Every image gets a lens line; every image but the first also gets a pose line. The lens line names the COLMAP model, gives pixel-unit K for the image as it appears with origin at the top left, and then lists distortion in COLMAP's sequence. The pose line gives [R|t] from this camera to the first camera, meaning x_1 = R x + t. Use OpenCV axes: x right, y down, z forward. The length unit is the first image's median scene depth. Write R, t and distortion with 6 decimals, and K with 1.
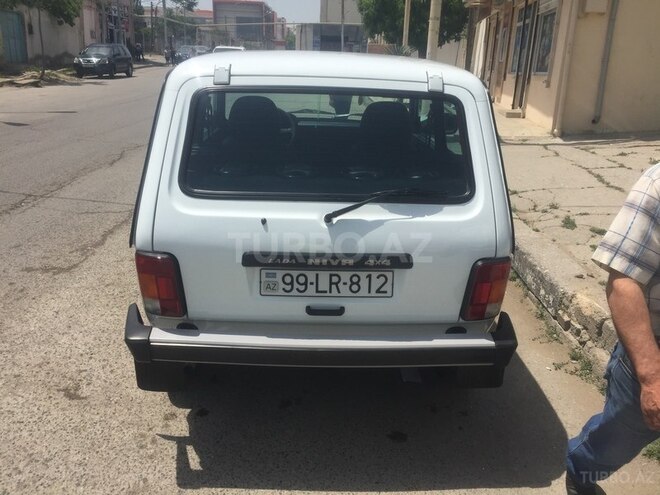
lens RADIAL K [[564.2, 0, 330.0], [0, 564.2, 247.5], [0, 0, 1]] dist [0.077807, -0.101698]
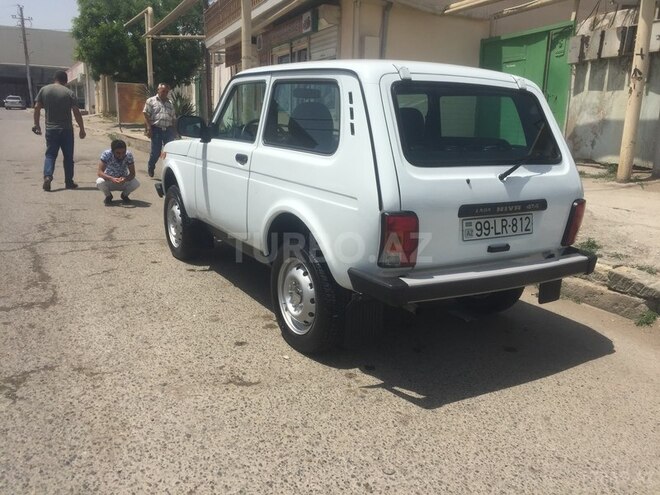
lens RADIAL K [[564.2, 0, 330.0], [0, 564.2, 247.5], [0, 0, 1]] dist [0.077807, -0.101698]
pose [[0.867313, -0.109564, 0.485556, -0.730148], [0.147121, 0.988318, -0.039782, 0.076736], [-0.475525, 0.105939, 0.873300, 0.020181]]
